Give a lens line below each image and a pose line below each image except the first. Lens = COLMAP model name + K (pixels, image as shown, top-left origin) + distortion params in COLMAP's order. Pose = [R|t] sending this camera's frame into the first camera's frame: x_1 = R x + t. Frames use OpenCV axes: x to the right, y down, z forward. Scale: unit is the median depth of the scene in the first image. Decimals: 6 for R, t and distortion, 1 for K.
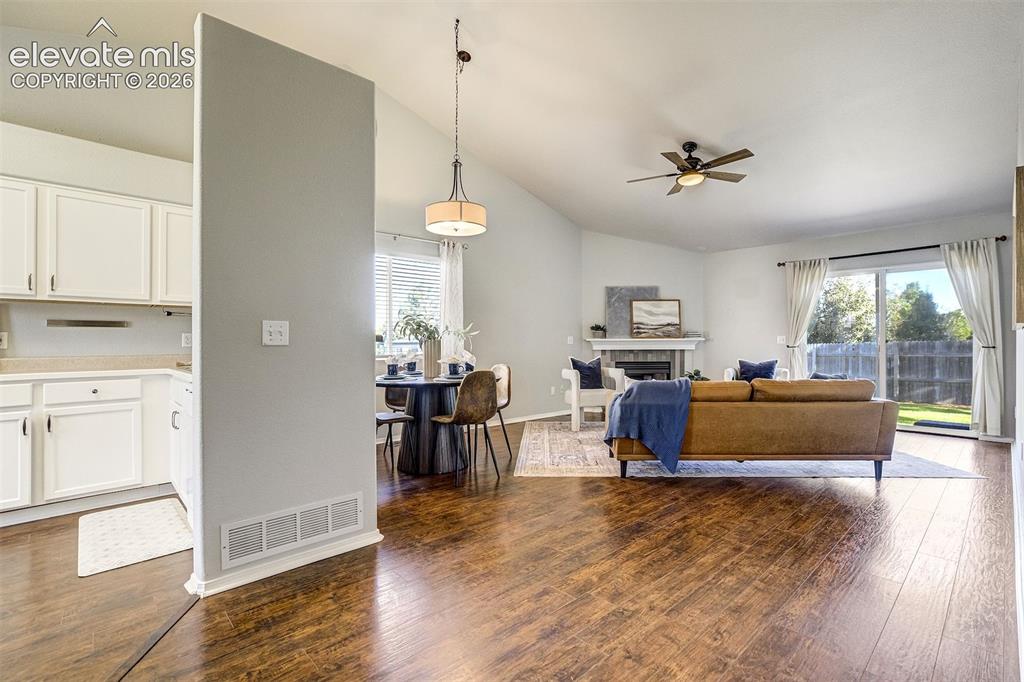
lens RADIAL K [[474.6, 0, 508.0], [0, 474.6, 344.5], [0, 0, 1]] dist [-0.030269, 0.008684]
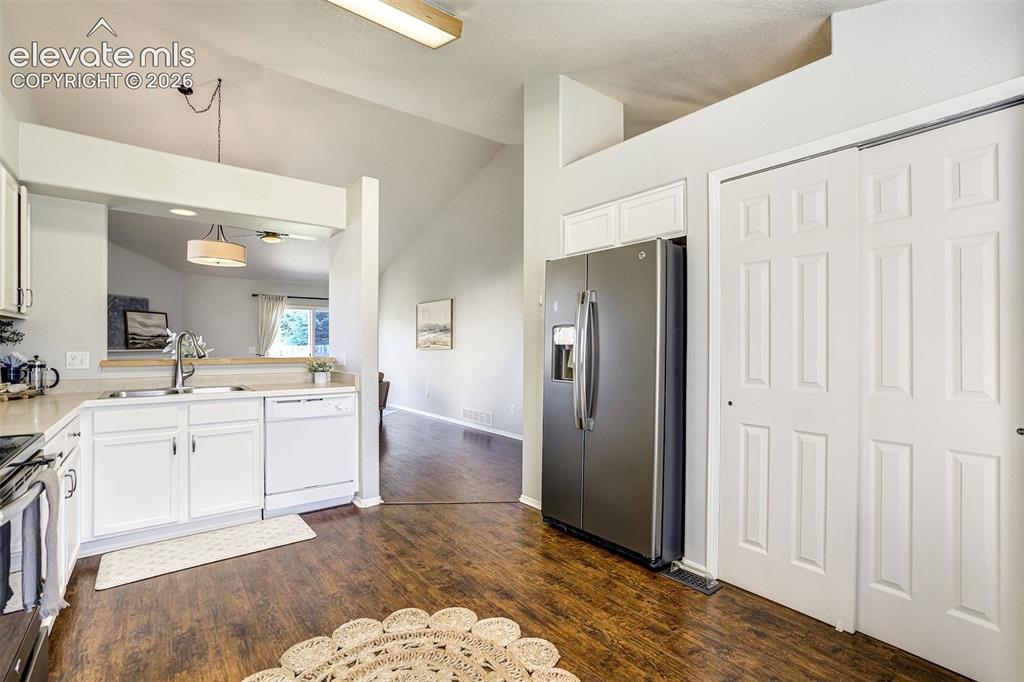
lens RADIAL K [[474.6, 0, 534.3], [0, 474.6, 341.9], [0, 0, 1]] dist [-0.030269, 0.008684]
pose [[0.074119, 0.010030, 0.997199, -0.648632], [-0.000599, 0.999950, -0.010013, -0.018480], [-0.997249, 0.000145, 0.074122, 0.078747]]
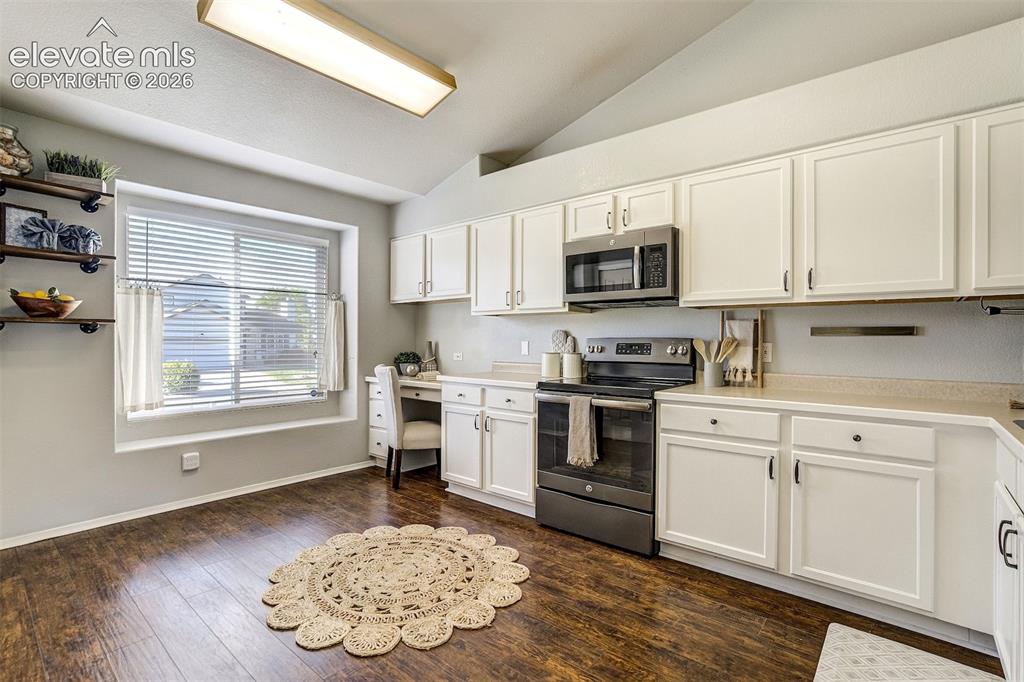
lens RADIAL K [[474.6, 0, 519.5], [0, 474.6, 335.5], [0, 0, 1]] dist [-0.030269, 0.008684]
pose [[0.147899, -0.001987, -0.989000, -0.128845], [-0.003931, 0.999989, -0.002597, -0.016071], [0.988995, 0.004271, 0.147890, 0.180143]]
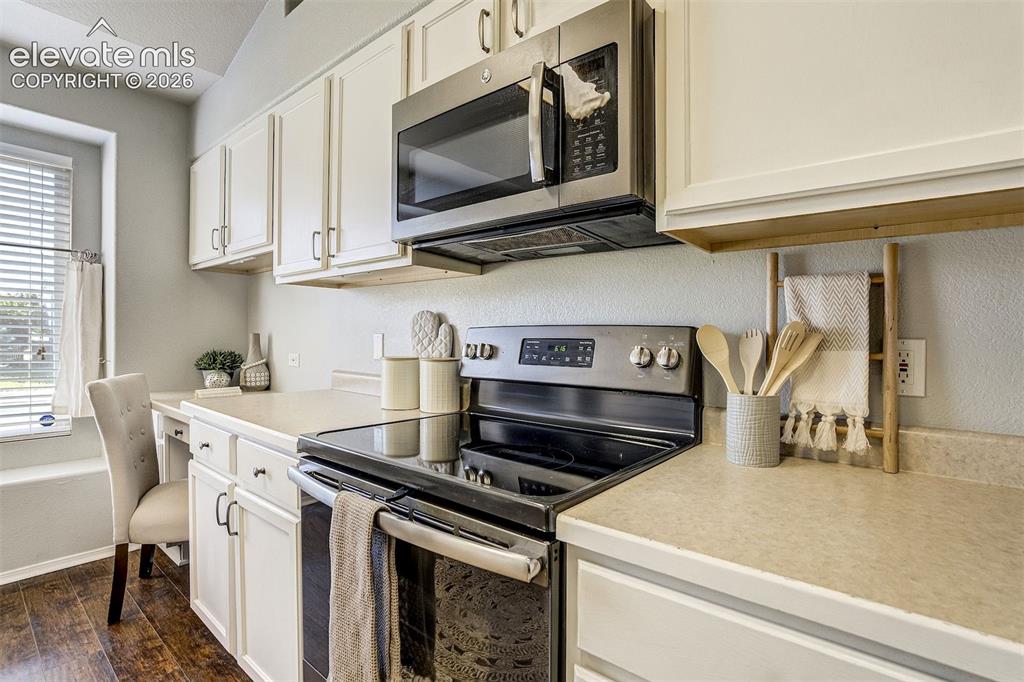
lens RADIAL K [[474.6, 0, 530.9], [0, 474.6, 326.7], [0, 0, 1]] dist [-0.030269, 0.008684]
pose [[0.169217, -0.015165, -0.985462, -0.359991], [-0.014911, 0.999728, -0.017945, -0.011777], [0.985466, 0.017731, 0.168945, 0.305654]]
